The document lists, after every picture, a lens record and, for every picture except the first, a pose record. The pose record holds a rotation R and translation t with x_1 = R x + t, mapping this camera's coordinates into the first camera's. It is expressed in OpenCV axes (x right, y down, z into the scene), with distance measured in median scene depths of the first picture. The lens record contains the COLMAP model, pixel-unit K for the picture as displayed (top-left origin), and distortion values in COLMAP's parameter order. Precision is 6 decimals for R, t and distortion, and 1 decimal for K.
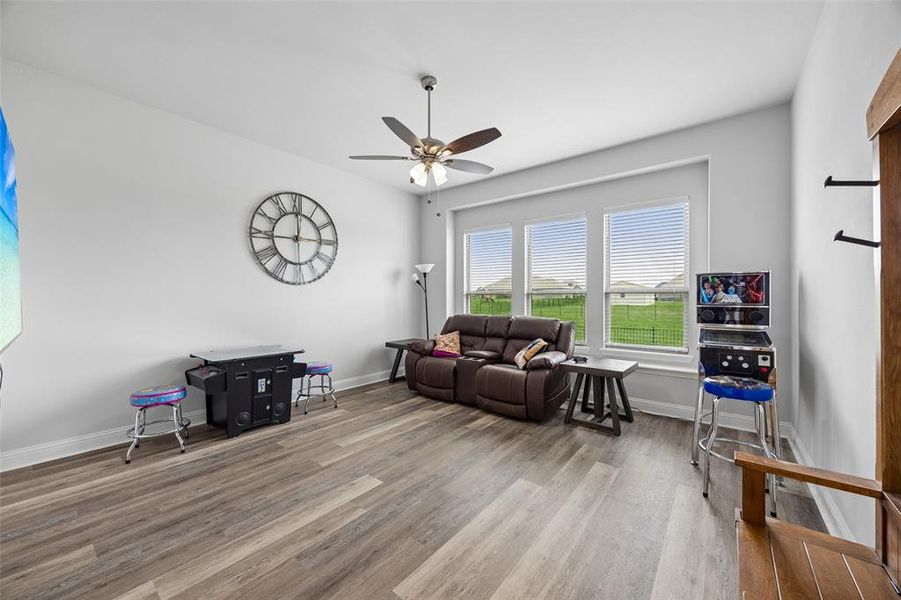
lens RADIAL K [[343.2, 0, 447.1], [0, 343.2, 299.5], [0, 0, 1]] dist [-0.003221, -0.000157]
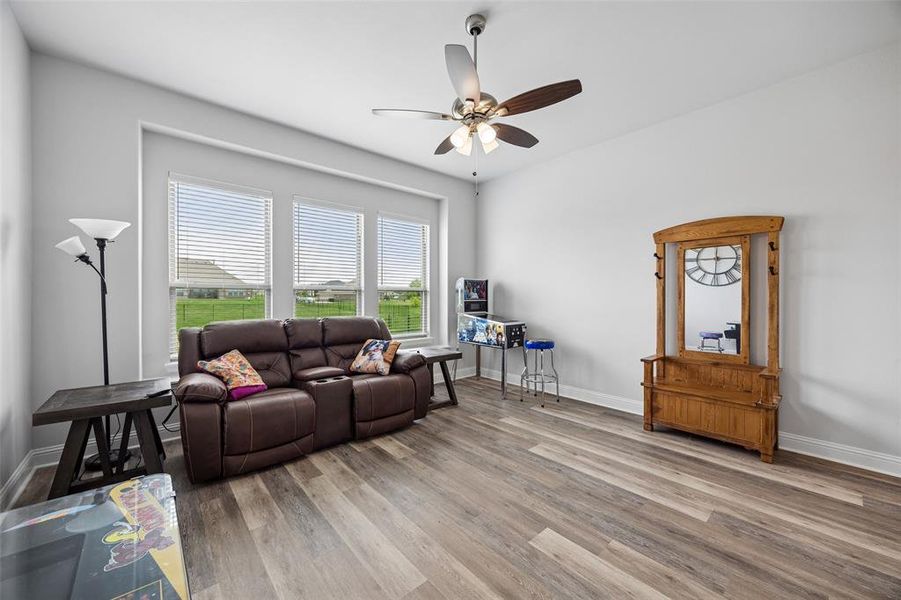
lens RADIAL K [[343.2, 0, 447.1], [0, 343.2, 299.5], [0, 0, 1]] dist [-0.003221, -0.000157]
pose [[0.176442, -0.010440, 0.984256, -0.735035], [0.003154, 0.999945, 0.010041, -0.001039], [-0.984306, 0.001333, 0.176465, 0.799845]]
